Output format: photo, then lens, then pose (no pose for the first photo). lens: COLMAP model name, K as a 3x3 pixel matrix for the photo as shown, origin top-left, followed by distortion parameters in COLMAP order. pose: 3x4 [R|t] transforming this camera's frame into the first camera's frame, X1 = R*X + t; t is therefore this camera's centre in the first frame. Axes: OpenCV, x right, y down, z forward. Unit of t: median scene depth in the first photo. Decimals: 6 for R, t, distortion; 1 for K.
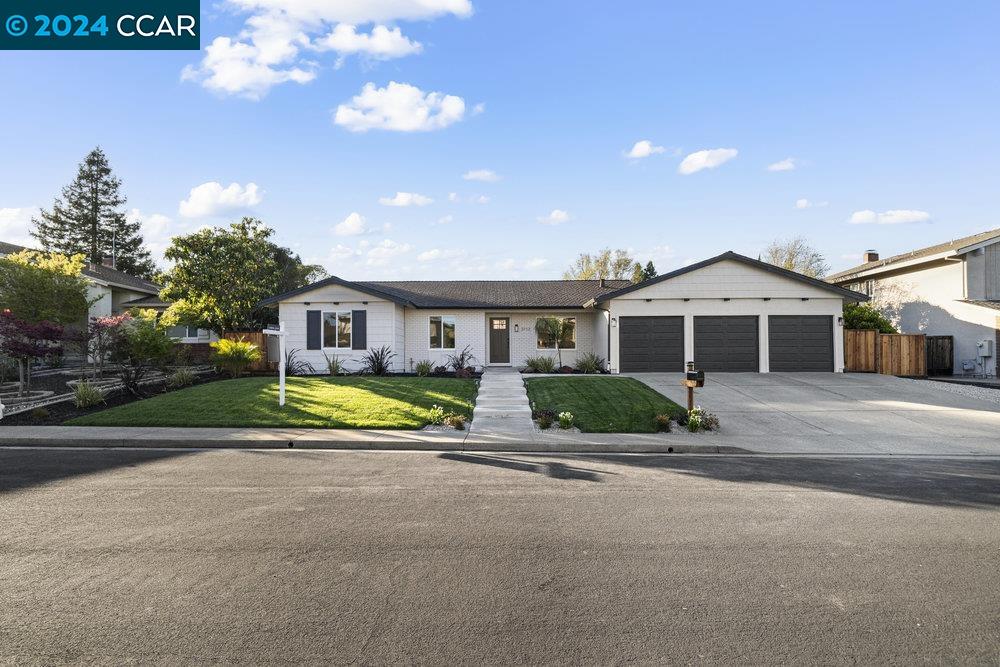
lens RADIAL K [[478.9, 0, 494.6], [0, 478.9, 356.4], [0, 0, 1]] dist [-0.001736, 0.000331]
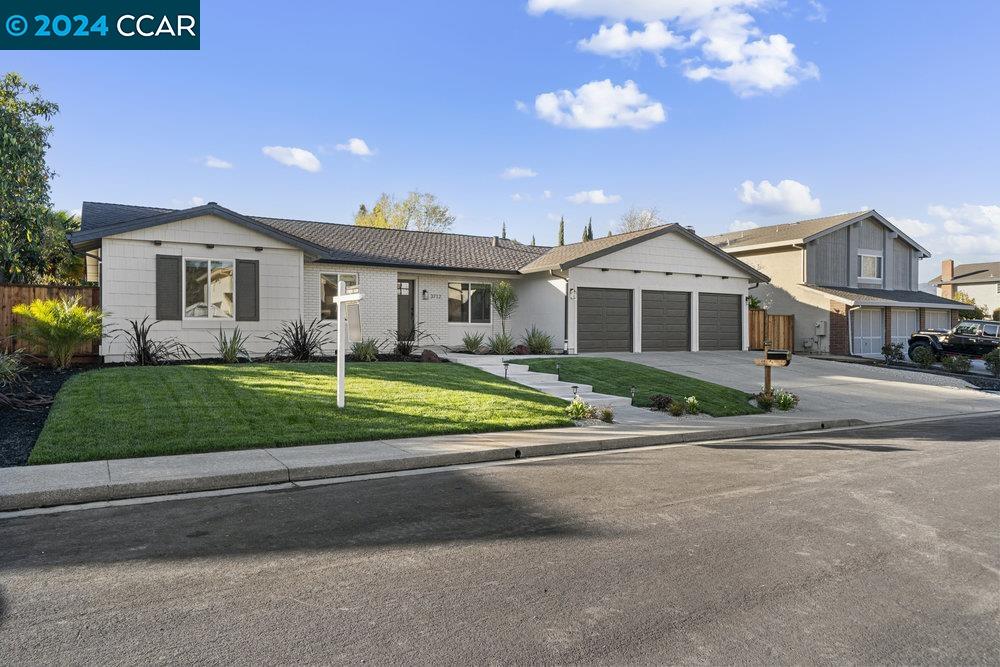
lens RADIAL K [[676.4, 0, 501.0], [0, 676.4, 333.7], [0, 0, 1]] dist [0.005295, 0.001763]
pose [[0.845557, 0.004778, 0.533863, -0.482312], [-0.008705, 0.999950, 0.004838, -0.004866], [-0.533814, -0.008739, 0.845557, 0.051833]]
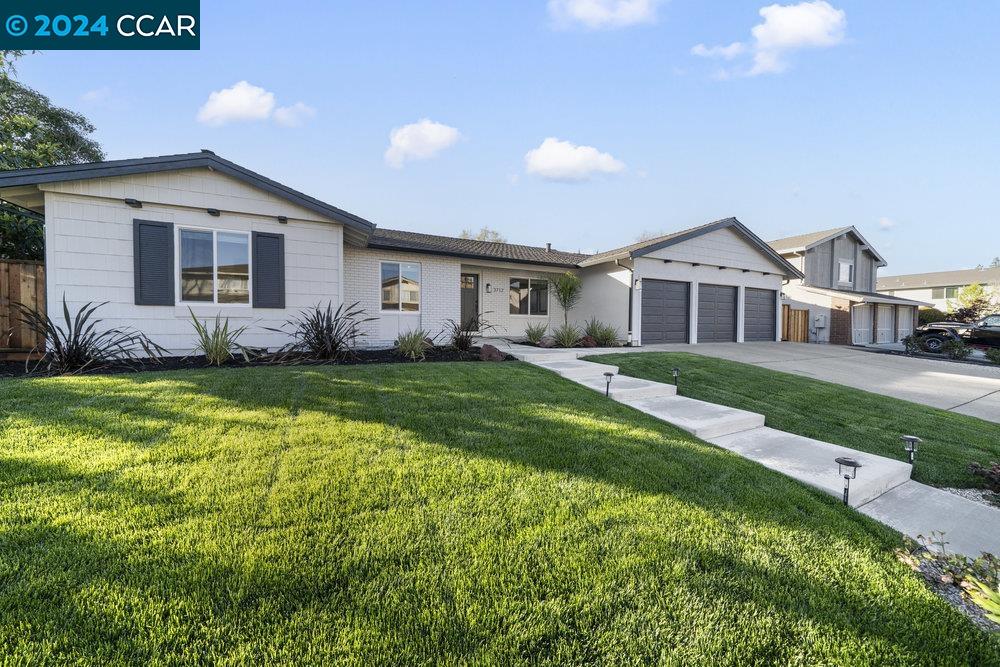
lens RADIAL K [[353.5, 0, 500.7], [0, 353.5, 336.1], [0, 0, 1]] dist [-0.007039, -0.000344]
pose [[0.890539, -0.005591, 0.454872, -0.233901], [-0.011909, 0.999295, 0.035599, -0.000573], [-0.454751, -0.037119, 0.889845, 0.541880]]
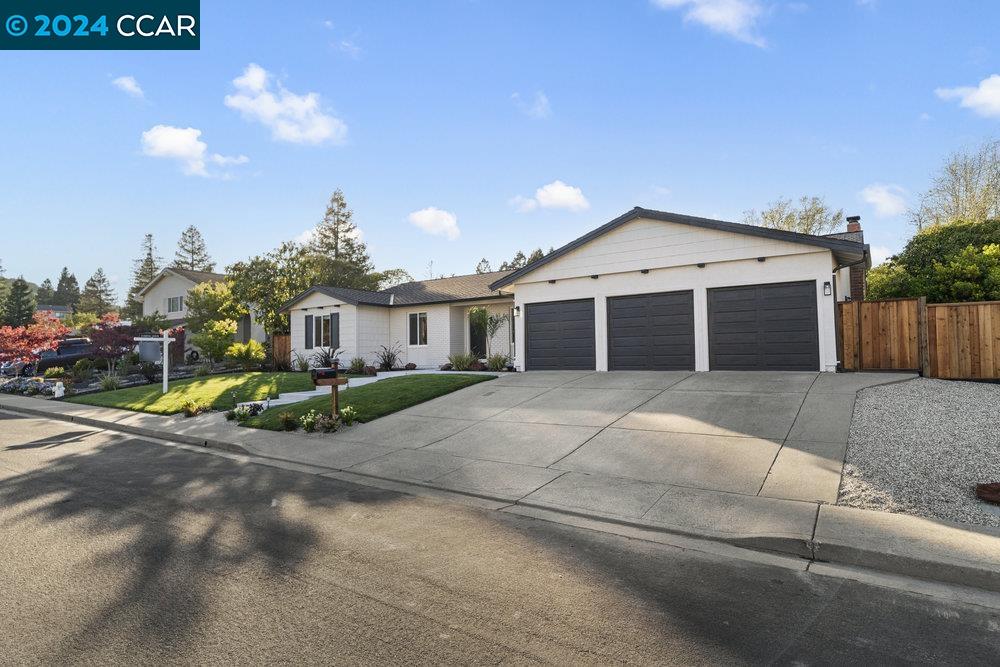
lens RADIAL K [[540.3, 0, 498.7], [0, 540.3, 334.0], [0, 0, 1]] dist [0.000903, 0.000495]
pose [[0.827937, -0.033209, -0.559837, 0.733868], [0.017187, 0.999279, -0.033859, 0.001502], [0.560557, 0.018412, 0.827911, 0.179926]]
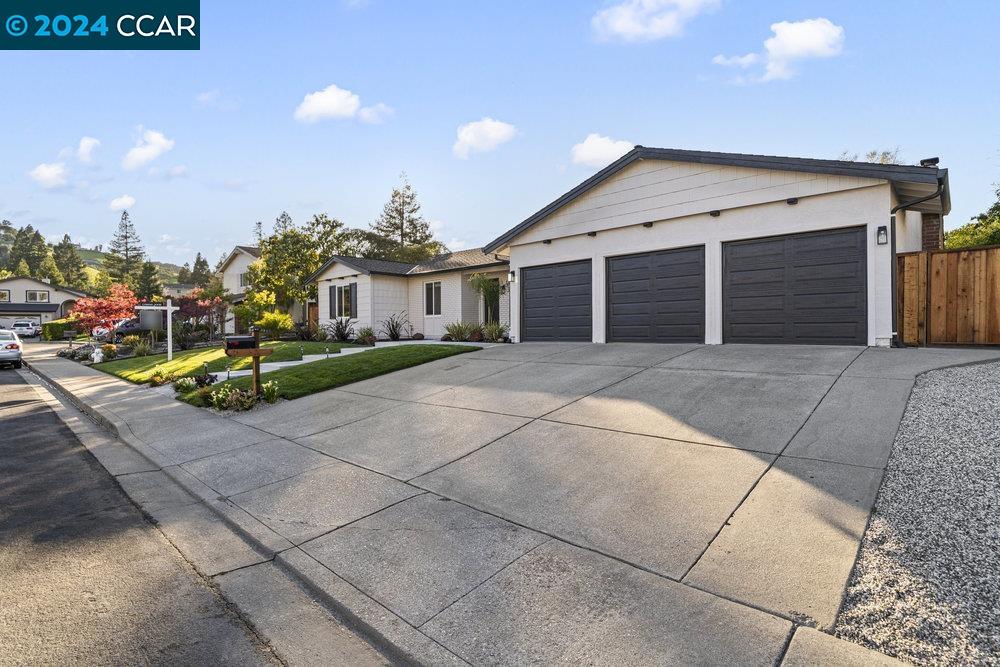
lens RADIAL K [[487.9, 0, 502.5], [0, 487.9, 333.8], [0, 0, 1]] dist [-0.000580, 0.000562]
pose [[0.742686, 0.000536, -0.669640, 0.739139], [0.013291, 0.999791, 0.015541, 0.008976], [0.669508, -0.020443, 0.742523, 0.390491]]
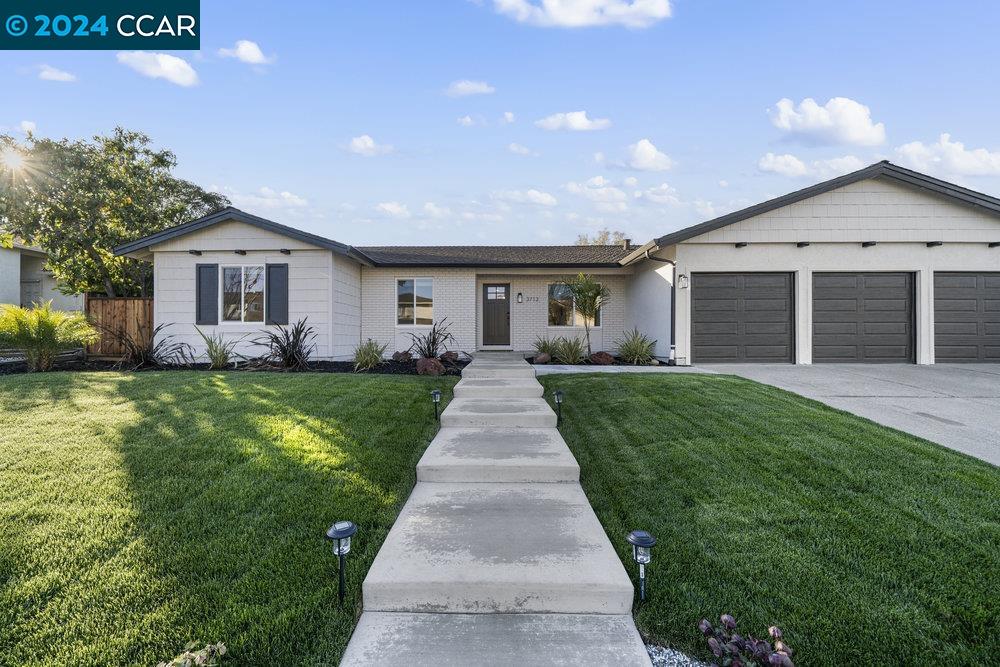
lens RADIAL K [[377.8, 0, 492.8], [0, 377.8, 341.4], [0, 0, 1]] dist [-0.006019, -0.000328]
pose [[0.999977, 0.003477, -0.005868, 0.009517], [-0.003428, 0.999959, 0.008401, 0.002367], [0.005897, -0.008381, 0.999947, 0.499315]]
